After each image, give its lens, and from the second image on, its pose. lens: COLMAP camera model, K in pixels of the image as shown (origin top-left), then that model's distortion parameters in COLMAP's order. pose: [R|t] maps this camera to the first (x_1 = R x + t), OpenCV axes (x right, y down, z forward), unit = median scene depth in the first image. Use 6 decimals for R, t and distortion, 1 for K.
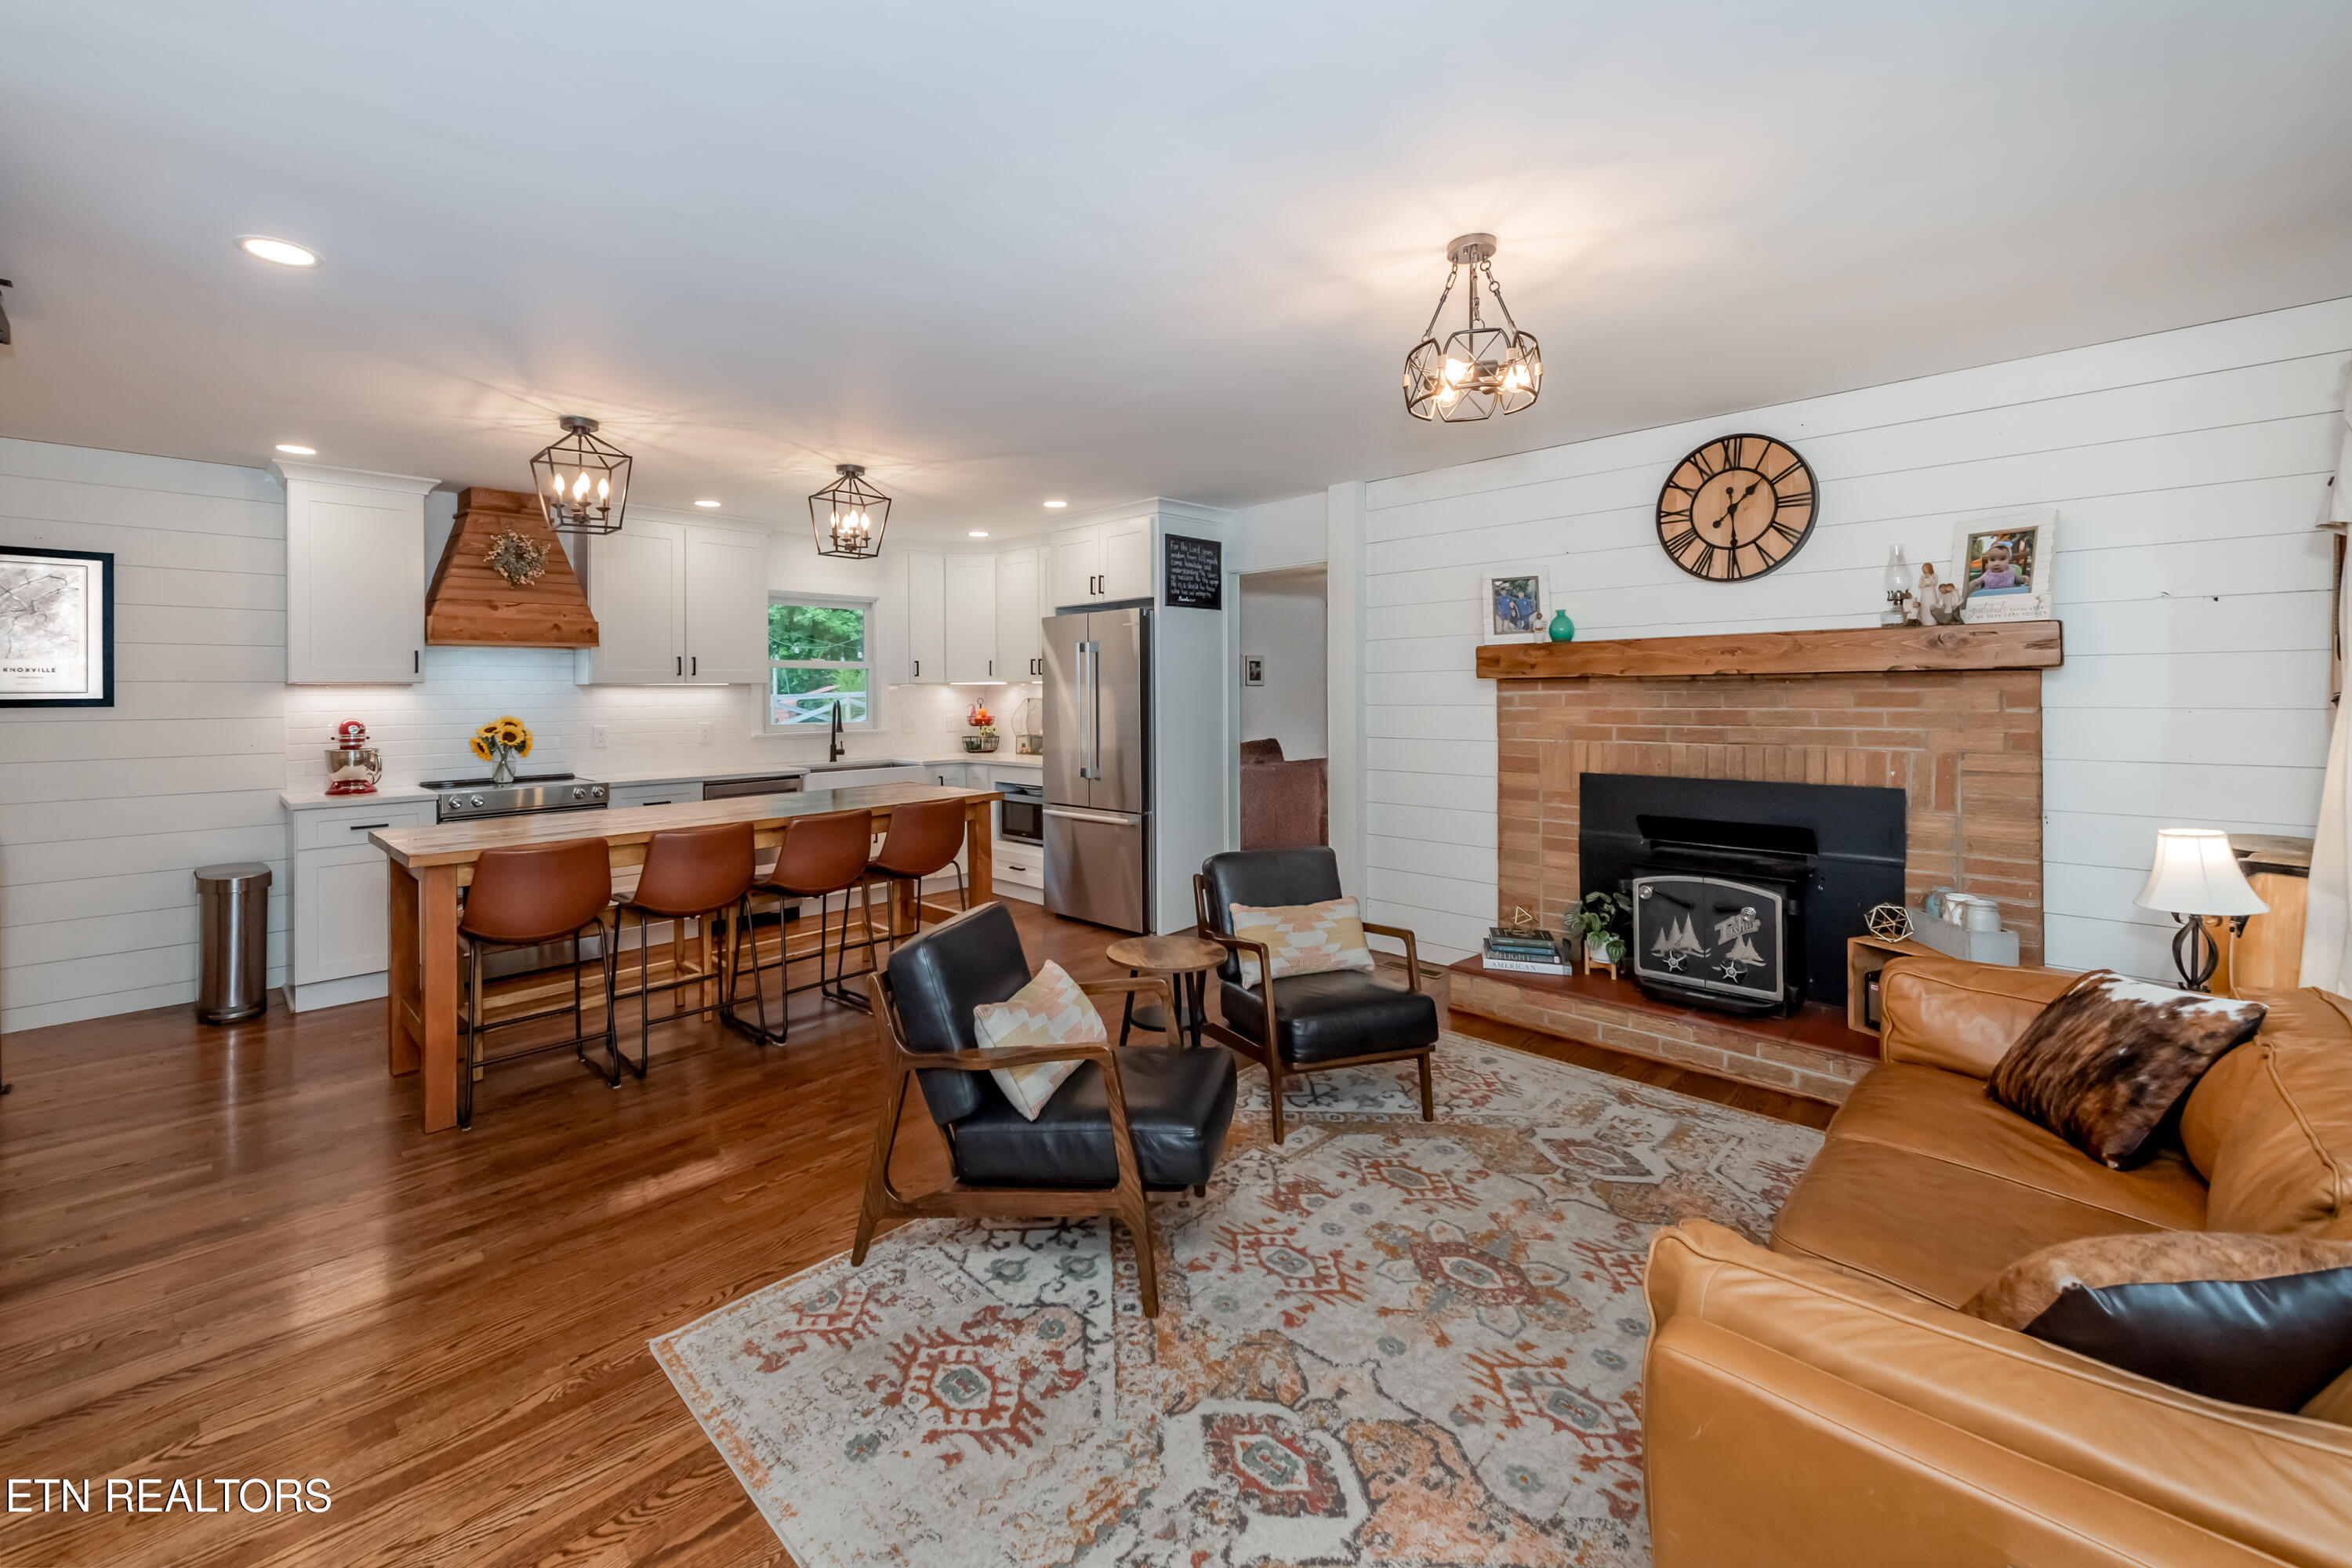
lens RADIAL K [[945.6, 0, 1120.5], [0, 945.6, 690.2], [0, 0, 1]] dist [0.014581, -0.004354]
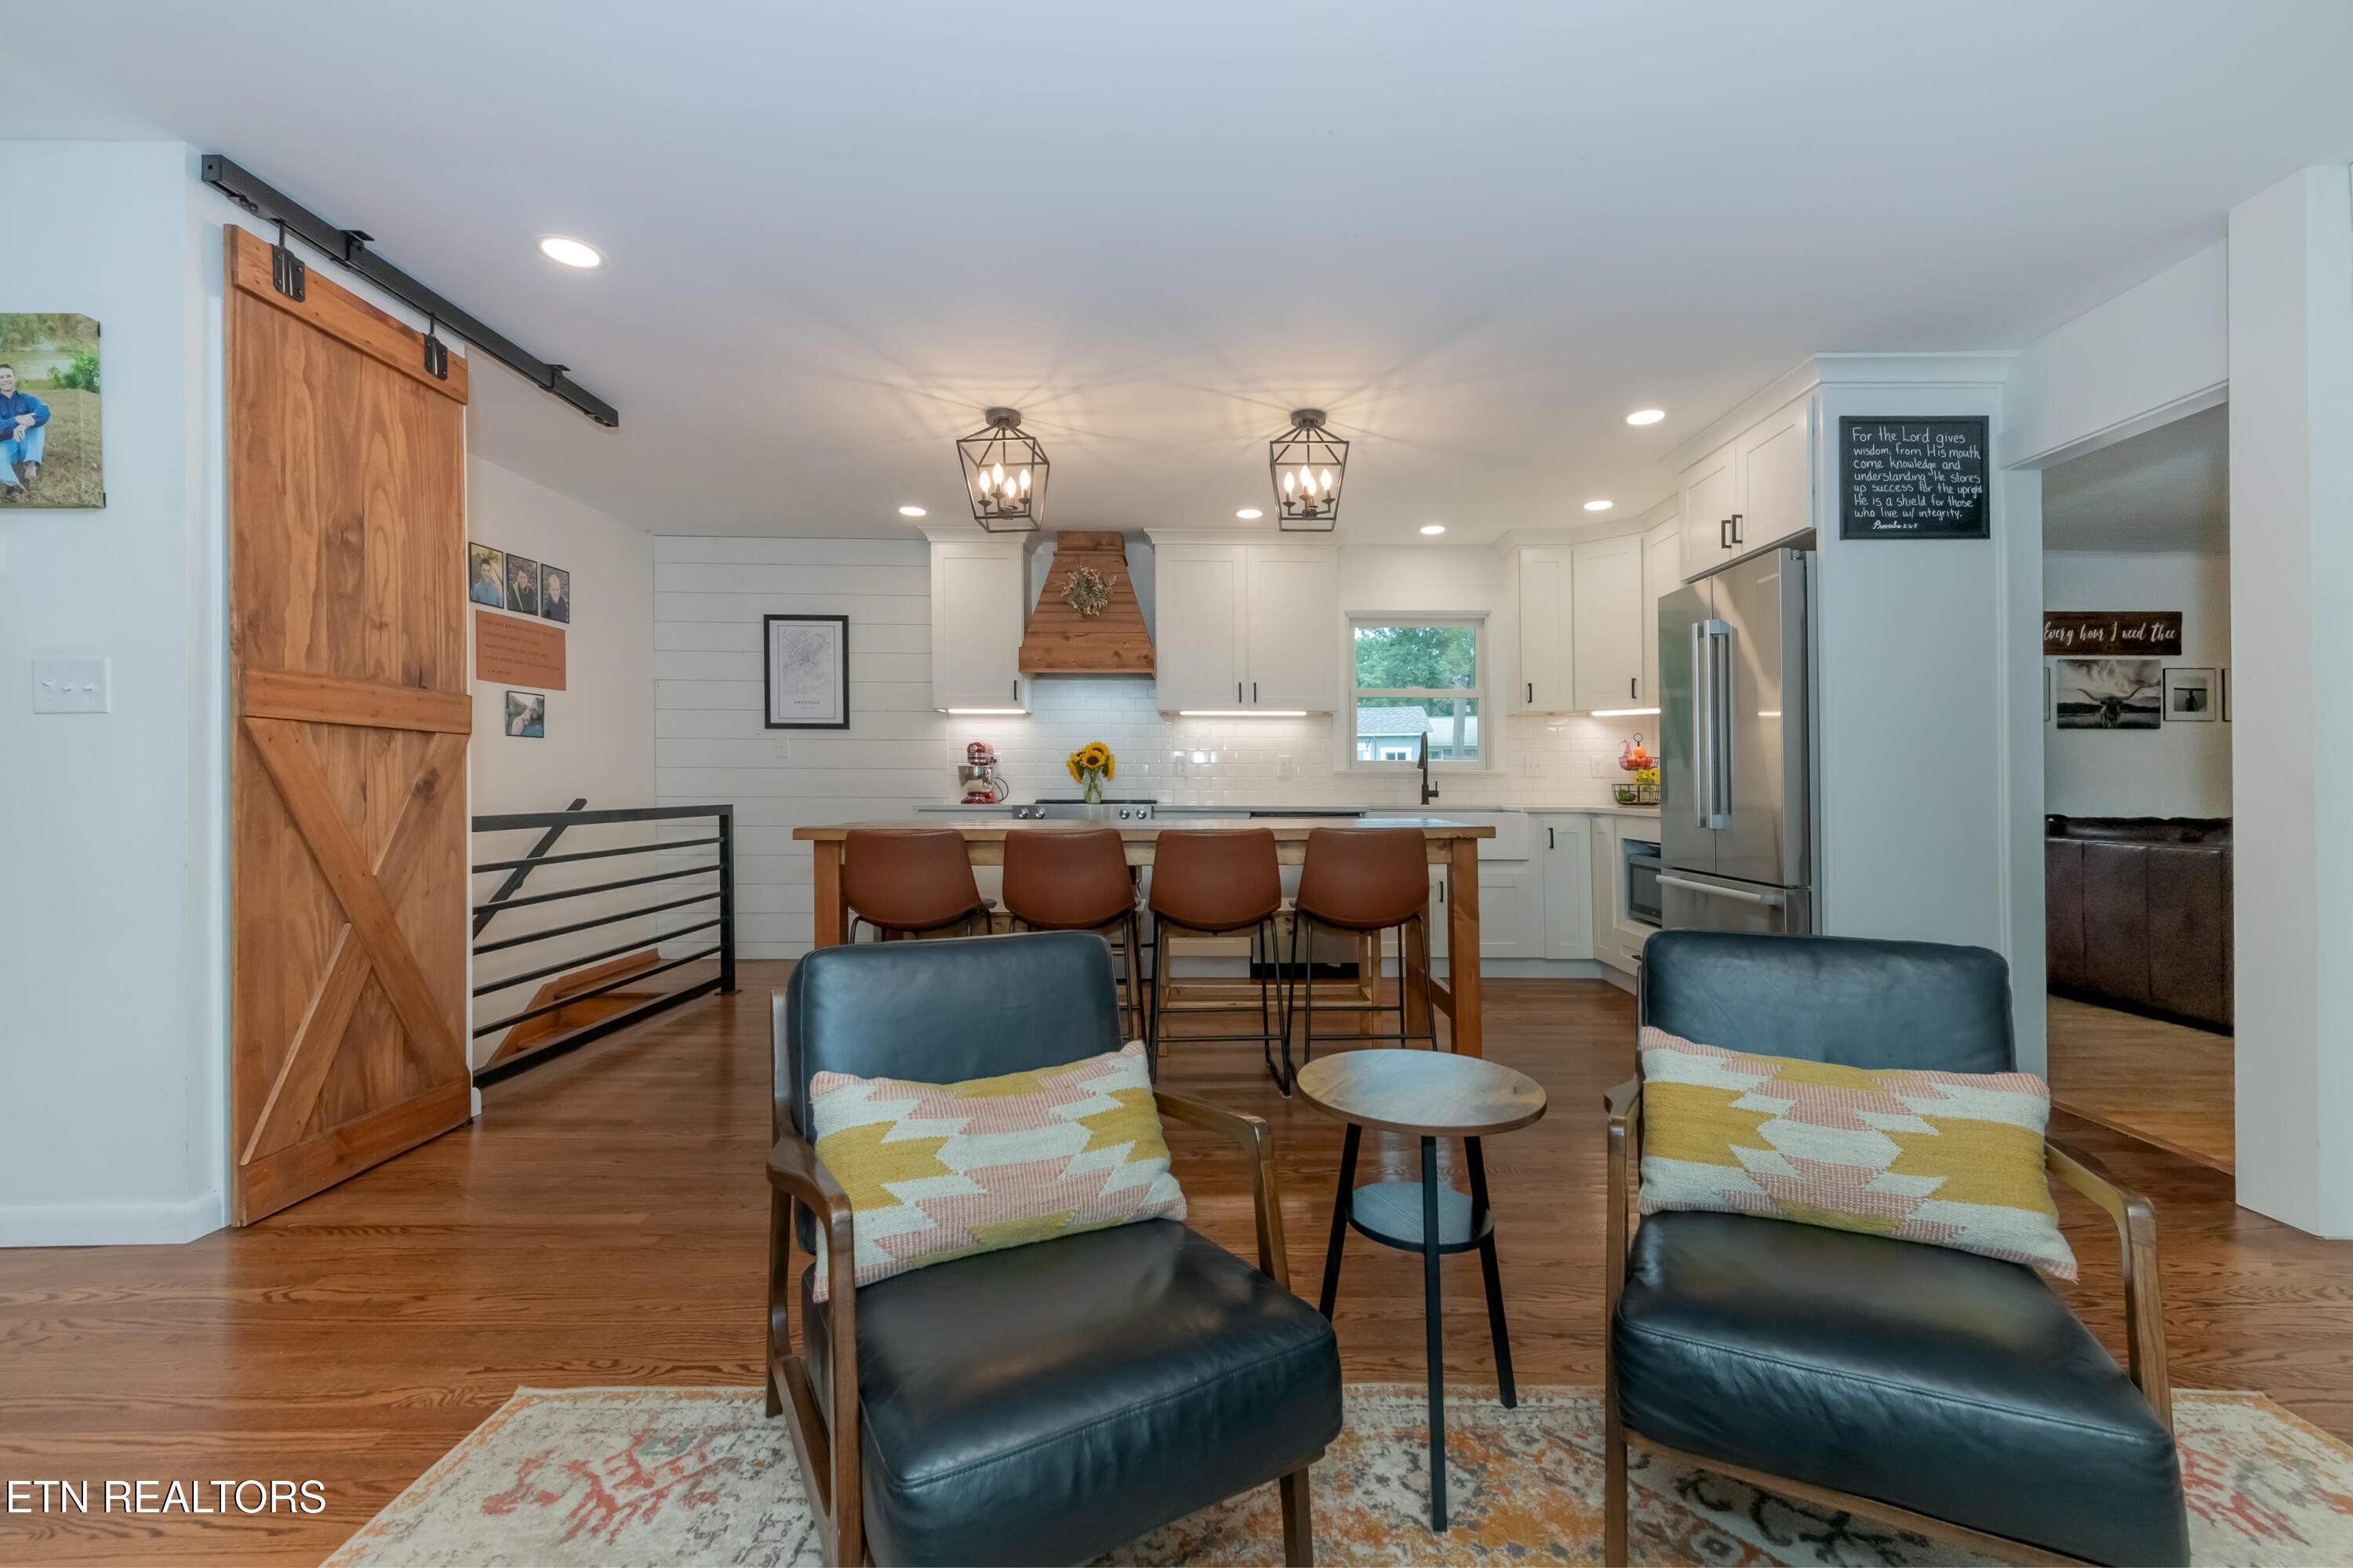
lens RADIAL K [[946.0, 0, 1205.8], [0, 946.0, 763.2], [0, 0, 1]] dist [0.014581, -0.004354]
pose [[0.716517, -0.005306, -0.697550, 0.268801], [-0.007048, 0.999865, -0.014846, 0.093529], [0.697534, 0.015554, 0.716383, 0.459301]]
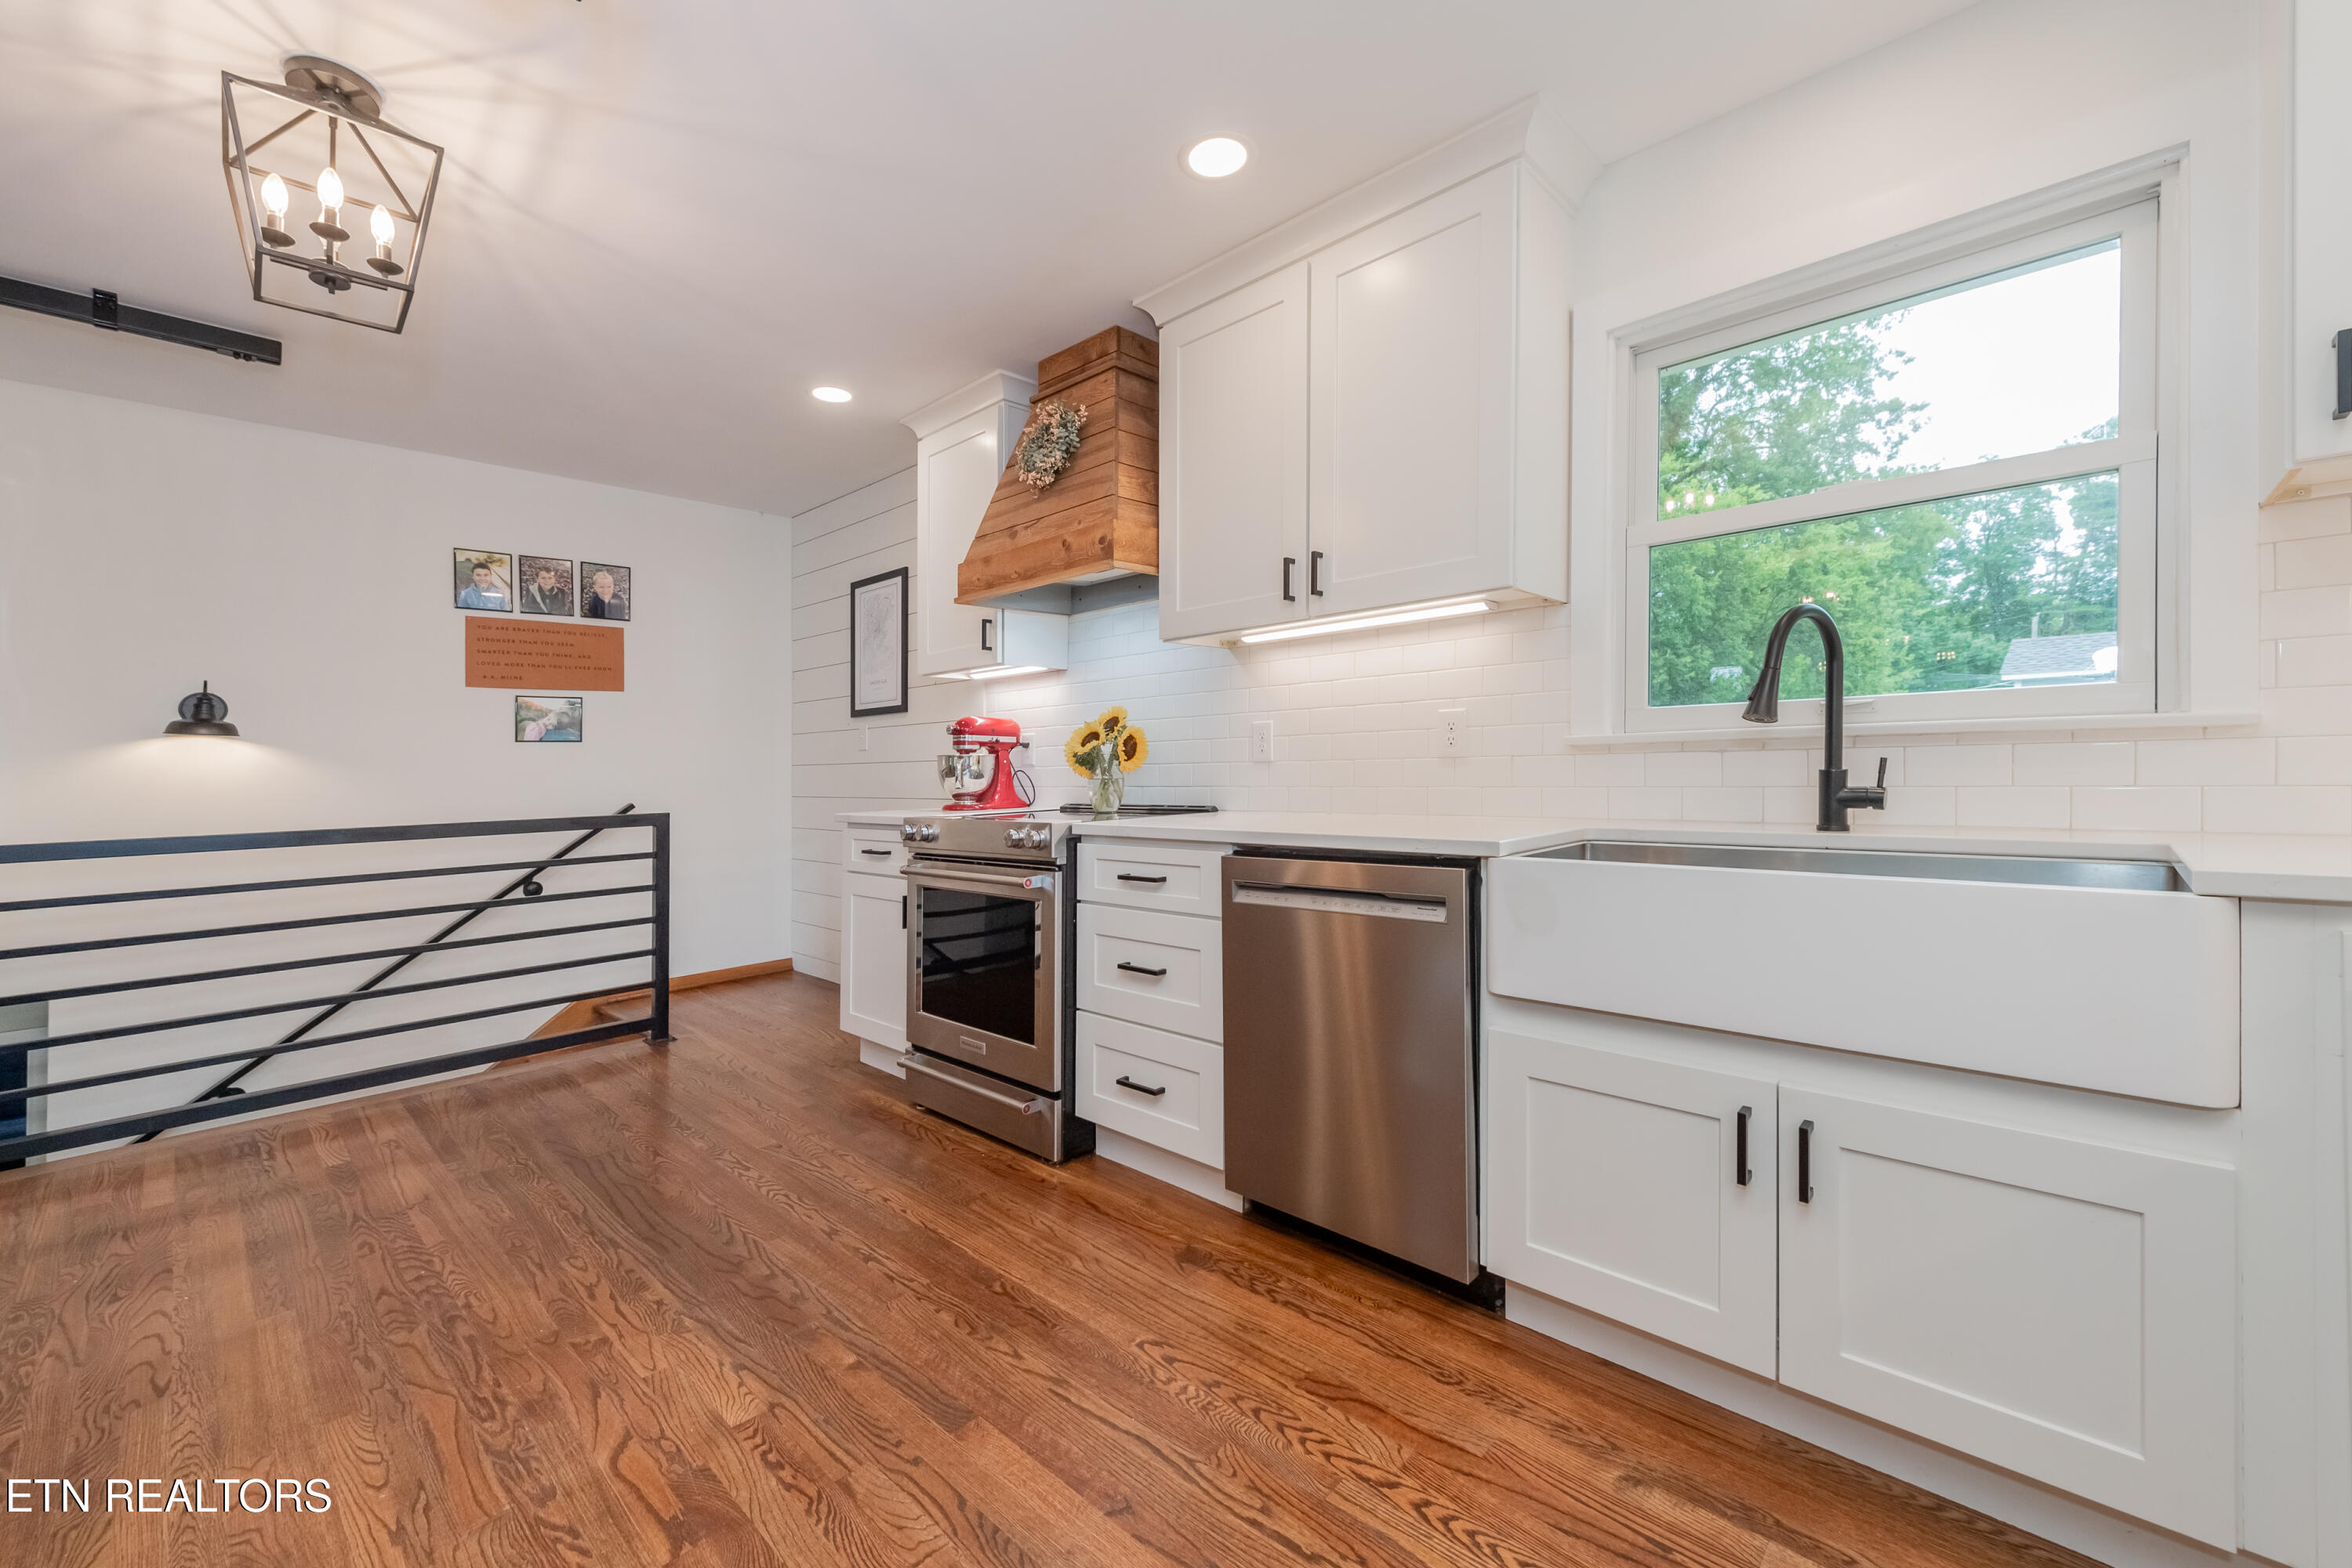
lens RADIAL K [[889.2, 0, 1115.2], [0, 889.2, 744.8], [0, 0, 1]] dist [0.013186, 0.000176]
pose [[0.031116, -0.015929, -0.999389, -0.080548], [0.025640, 0.999557, -0.015133, 0.086543], [0.999187, -0.025153, 0.031510, 1.410907]]
